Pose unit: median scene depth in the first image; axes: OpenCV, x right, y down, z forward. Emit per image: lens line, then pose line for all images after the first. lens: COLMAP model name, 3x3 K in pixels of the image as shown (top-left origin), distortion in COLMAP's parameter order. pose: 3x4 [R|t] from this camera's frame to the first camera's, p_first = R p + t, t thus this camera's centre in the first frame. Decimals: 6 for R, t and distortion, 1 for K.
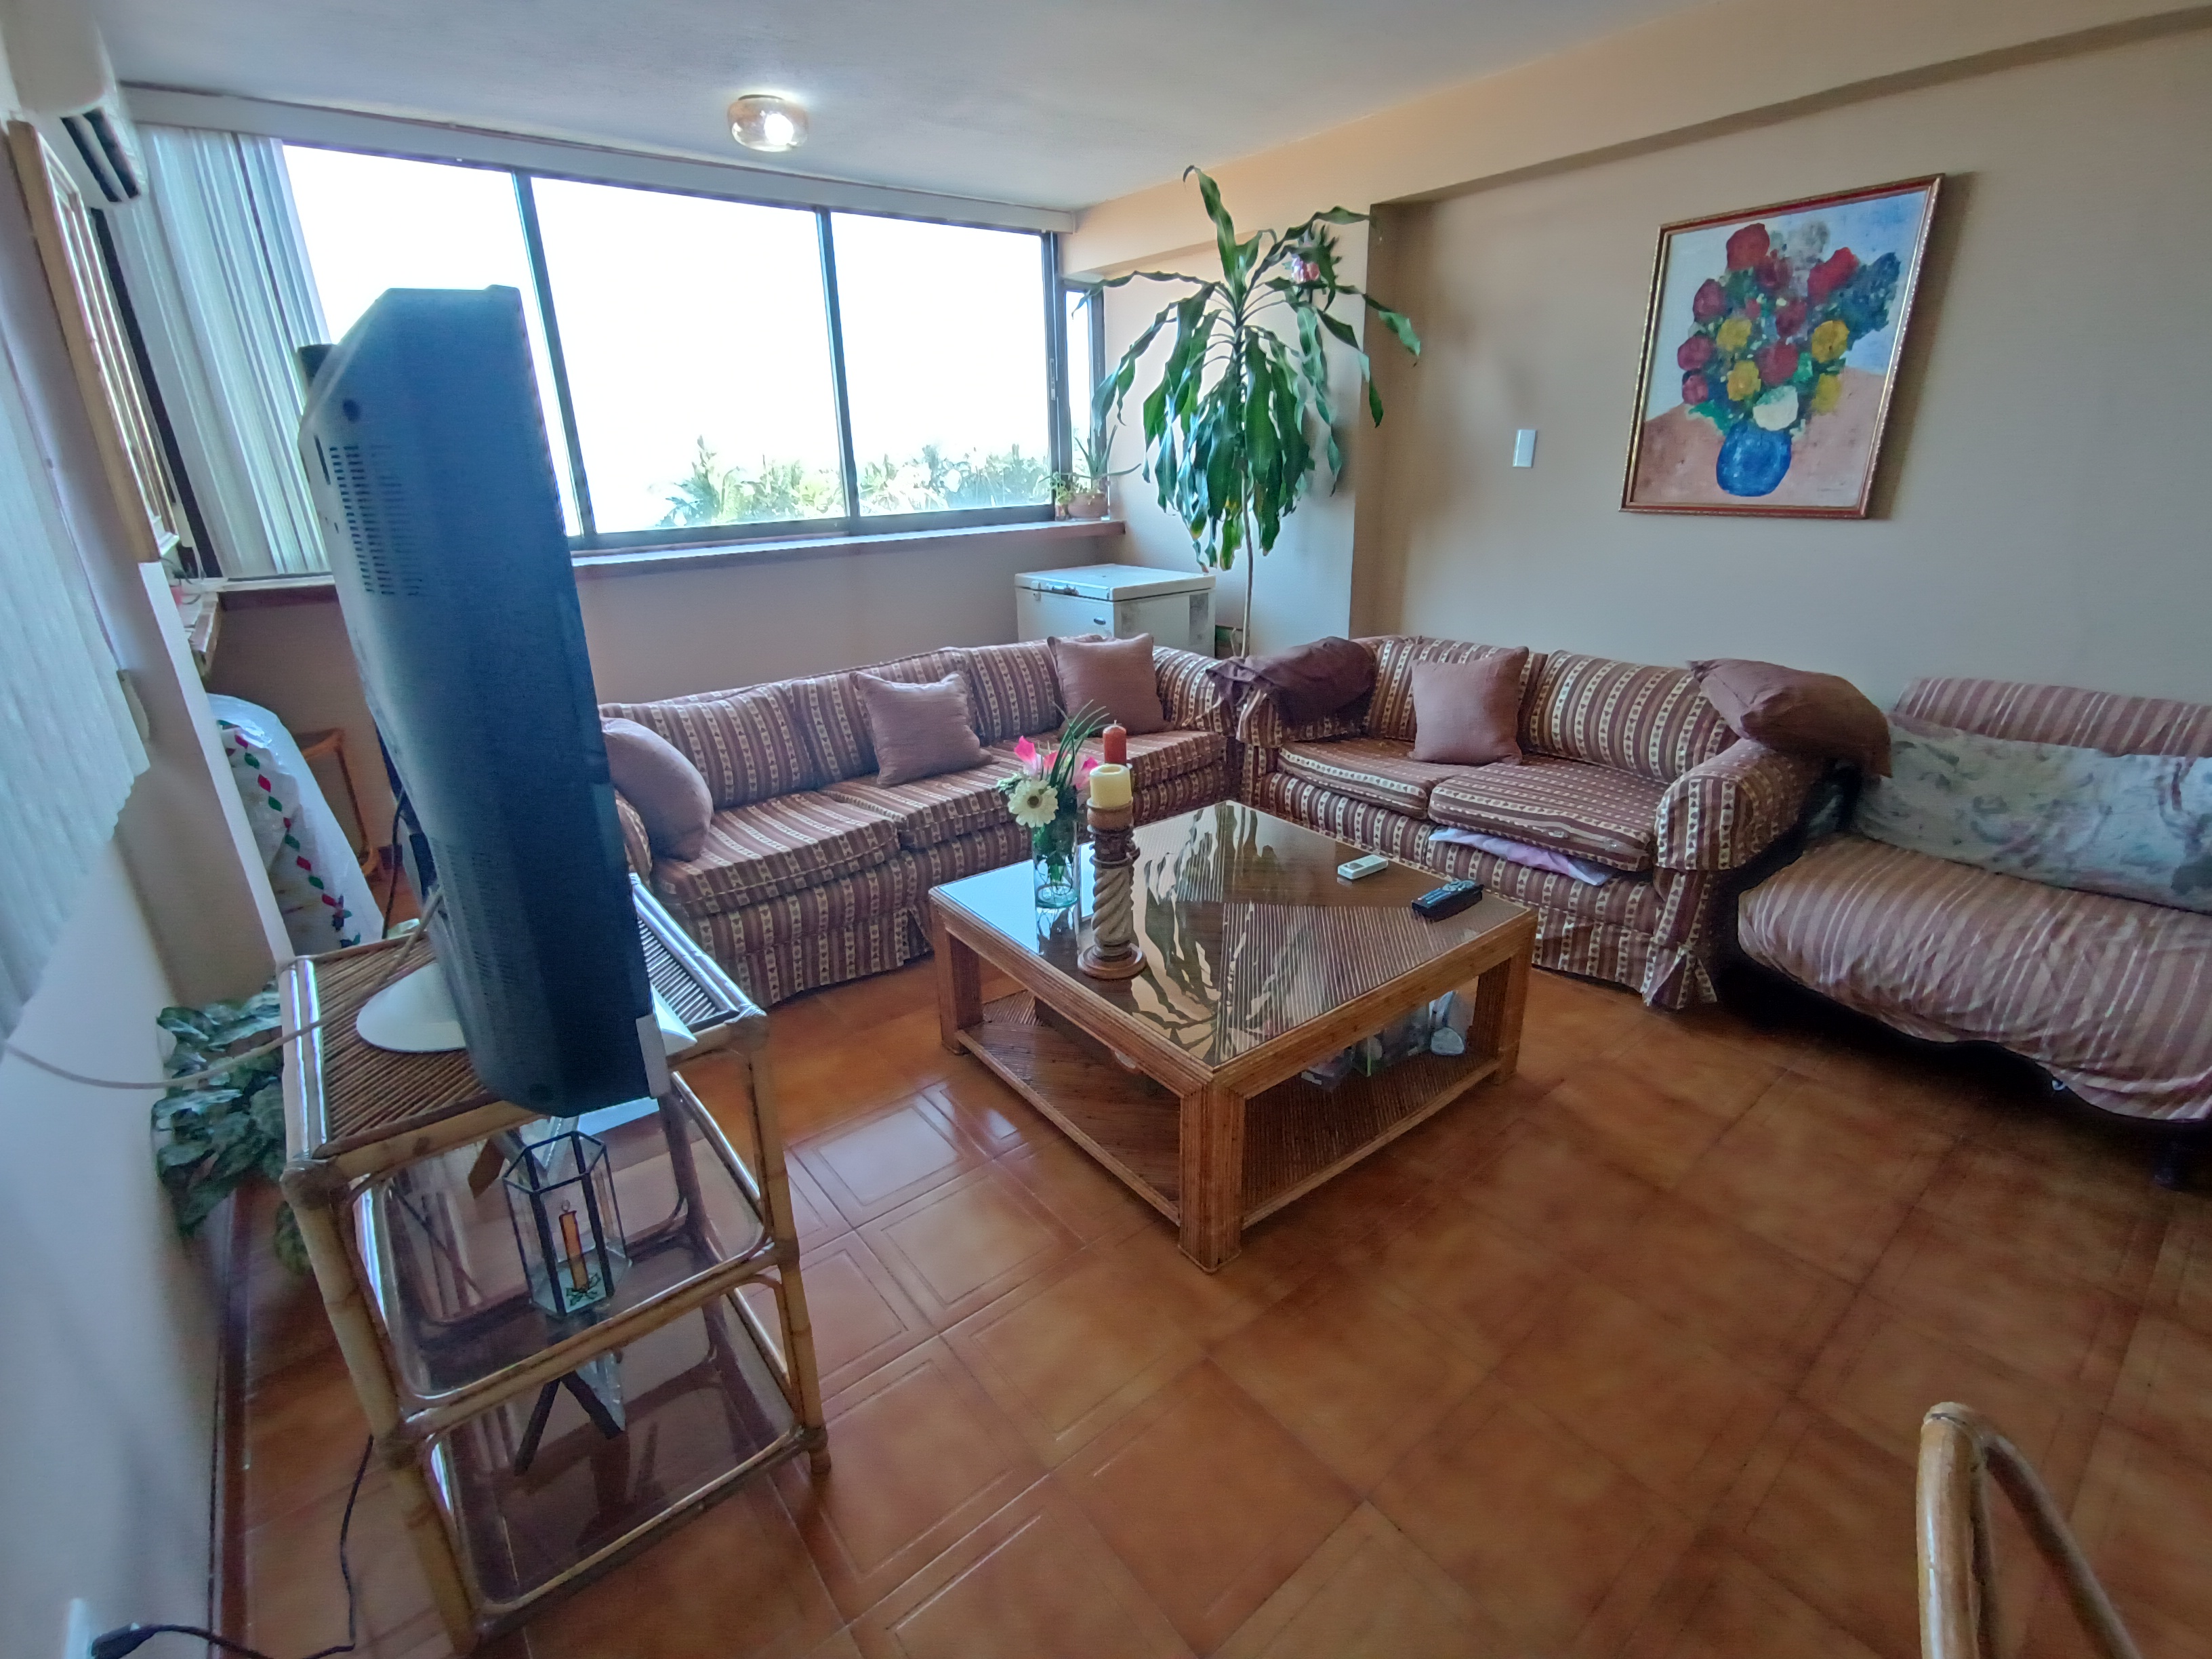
lens RADIAL K [[1011.5, 0, 1105.8], [0, 1011.5, 818.4], [0, 0, 1]] dist [-0.052853, 0.039702]
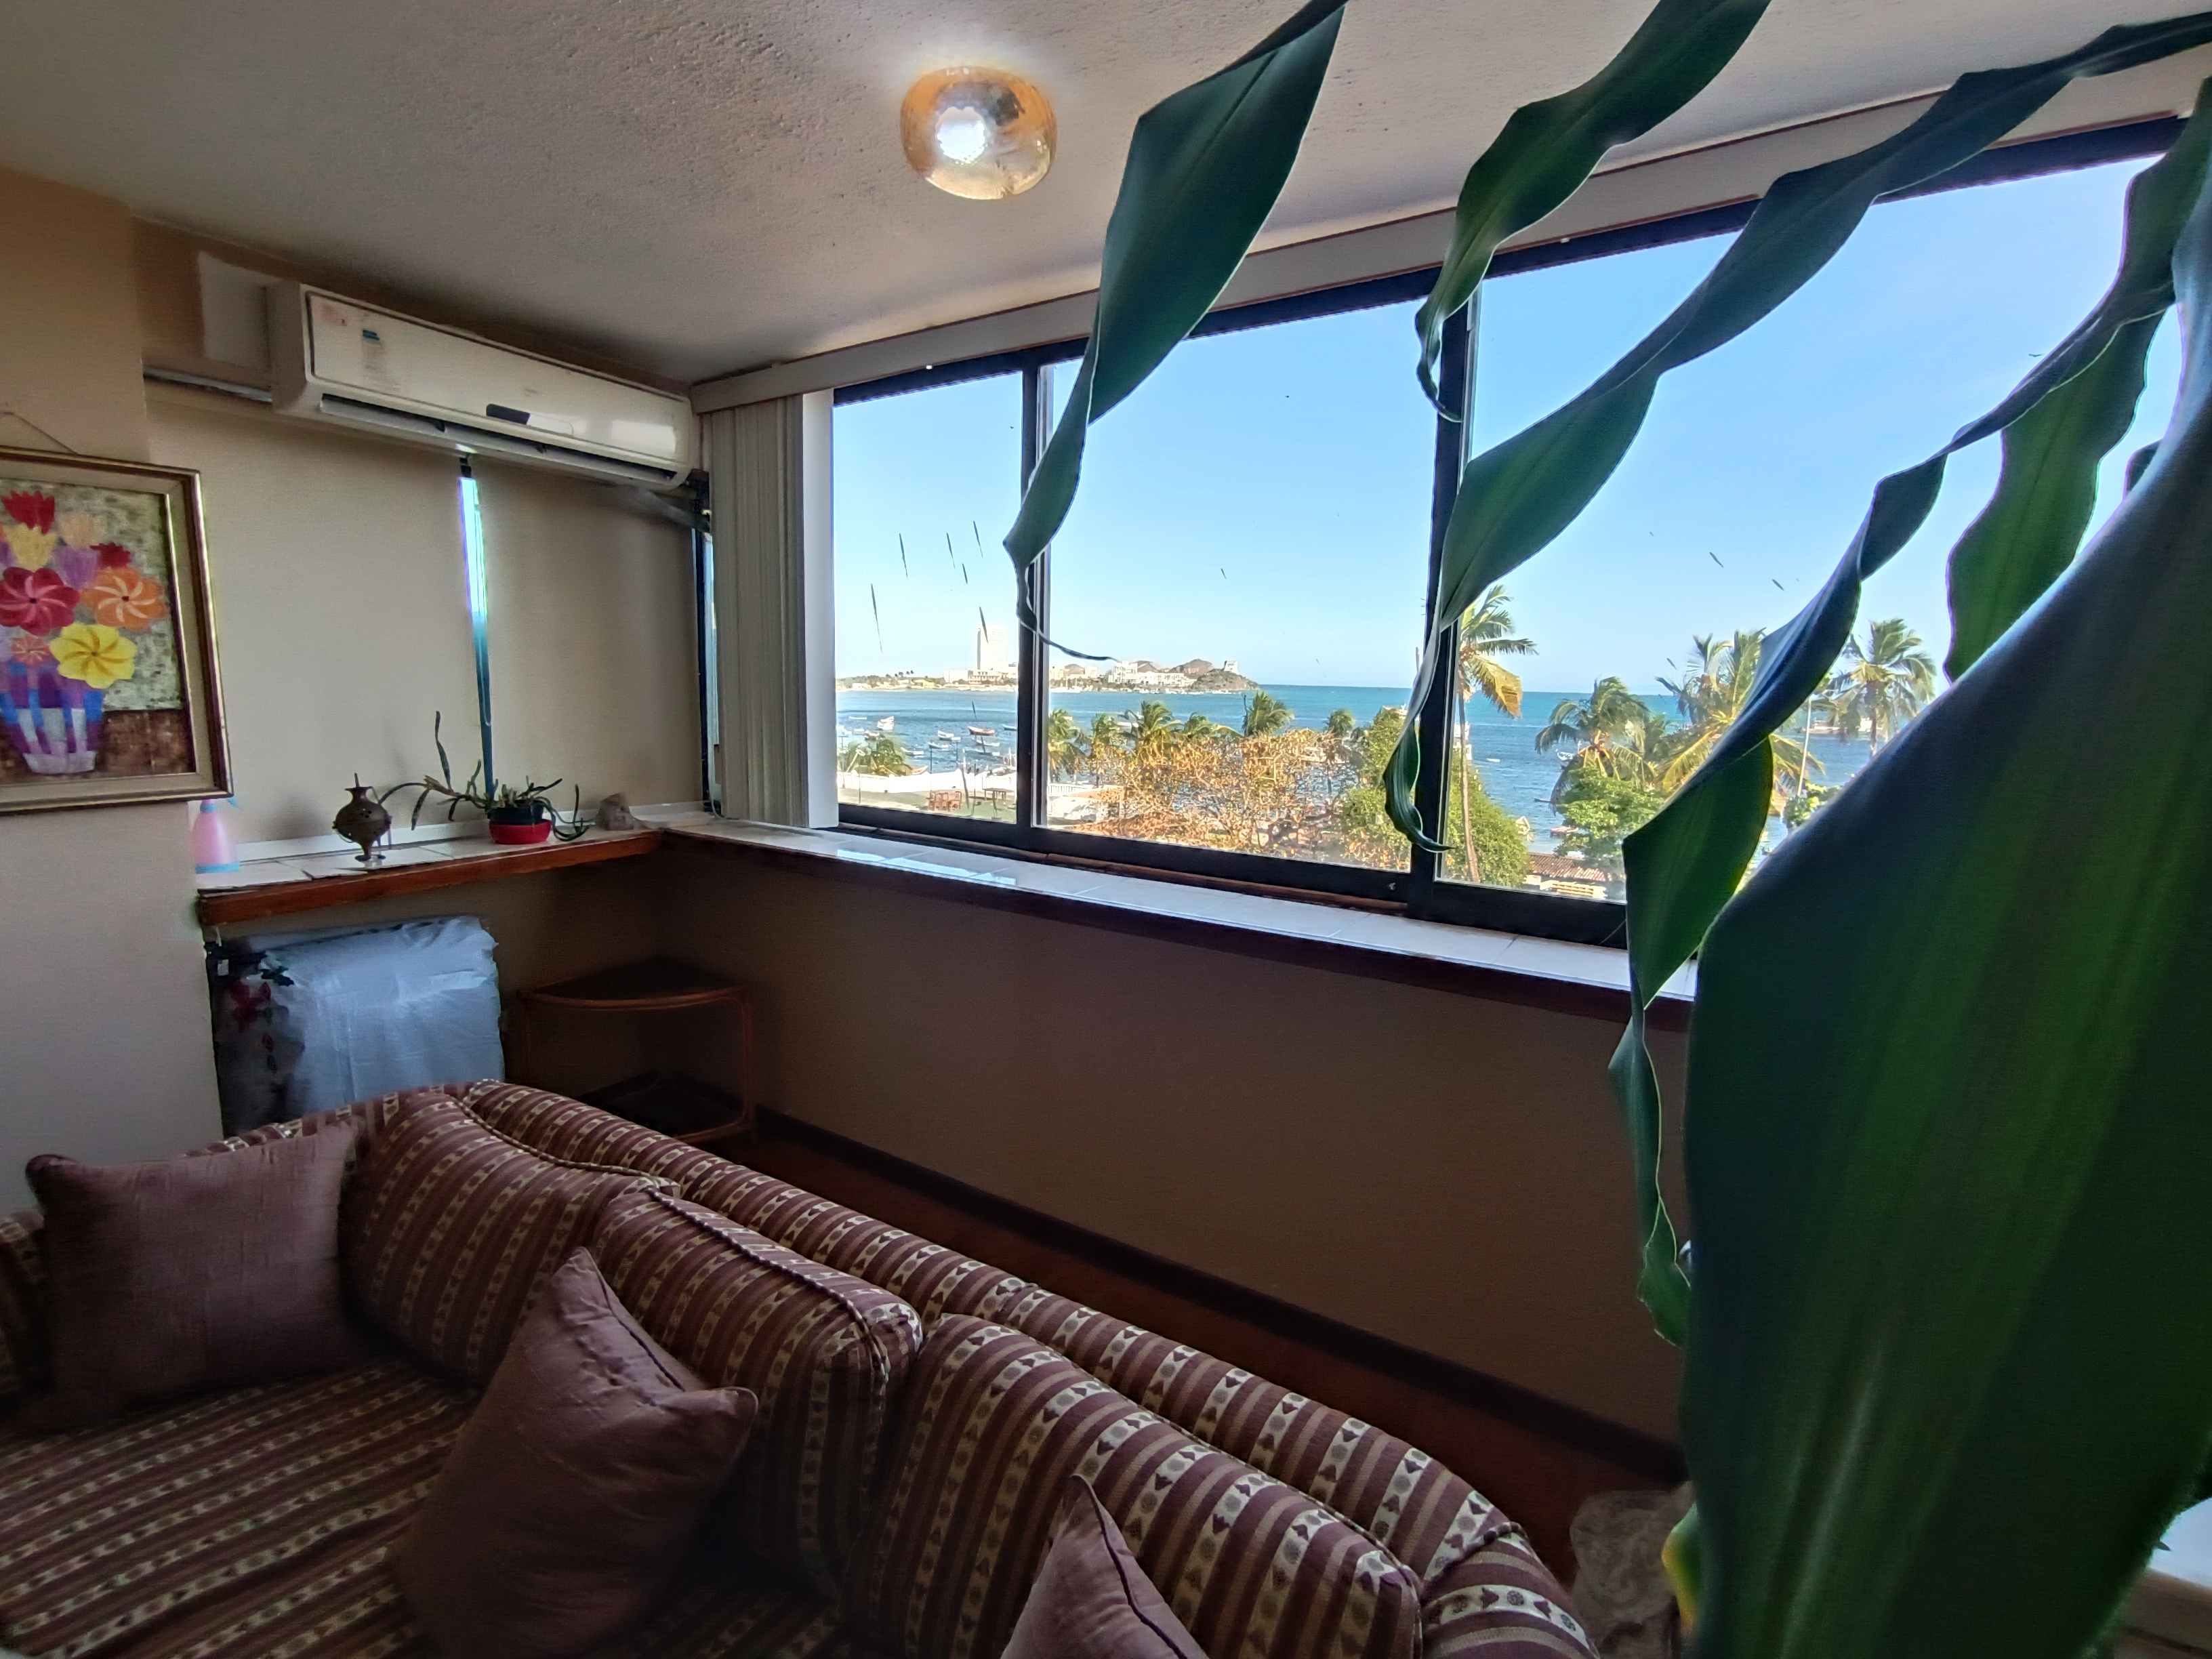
lens RADIAL K [[1002.4, 0, 1116.1], [0, 1002.4, 808.6], [0, 0, 1]] dist [-0.001195, -0.008917]
pose [[0.337139, 0.148440, -0.929679, 0.212102], [-0.352328, 0.935627, 0.021621, -0.435821], [0.873042, 0.320263, 0.367736, 1.023695]]
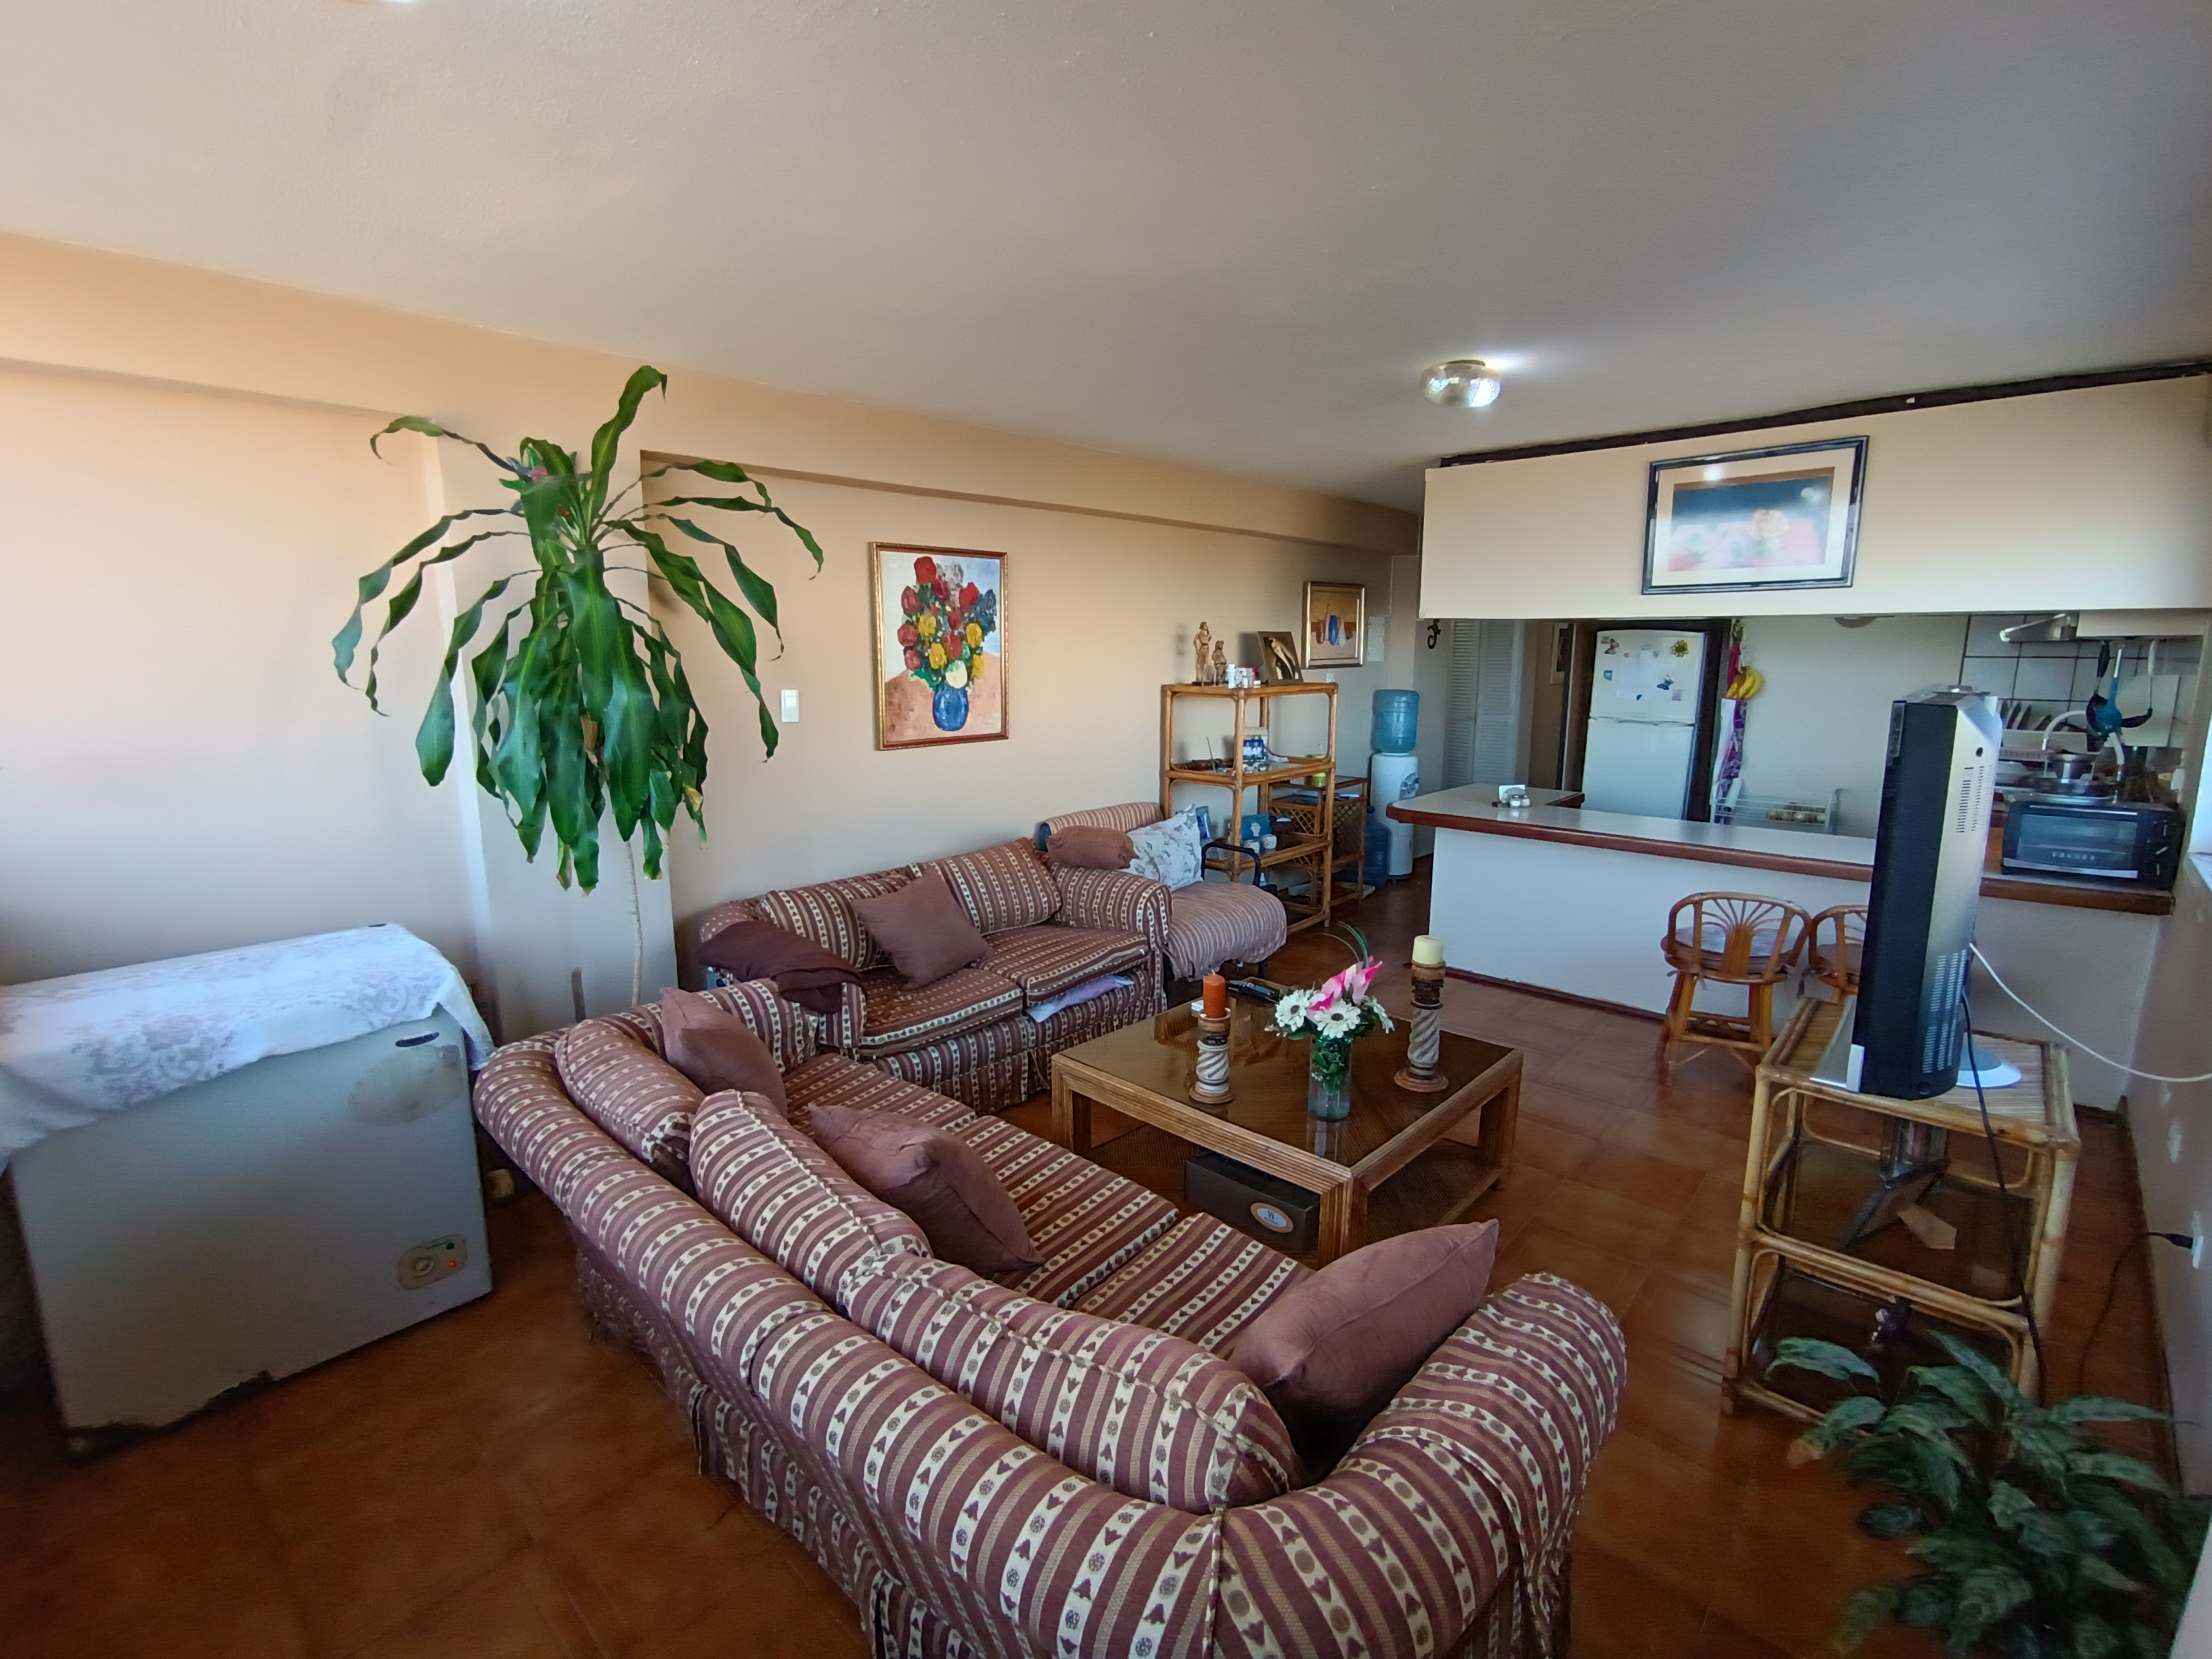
lens RADIAL K [[1011.5, 0, 1105.8], [0, 1011.5, 818.4], [0, 0, 1]] dist [-0.052853, 0.039702]
pose [[-0.149681, -0.146058, 0.977887, -0.811836], [0.343165, 0.919874, 0.189920, -0.394721], [-0.927272, 0.364004, -0.087565, 0.933468]]
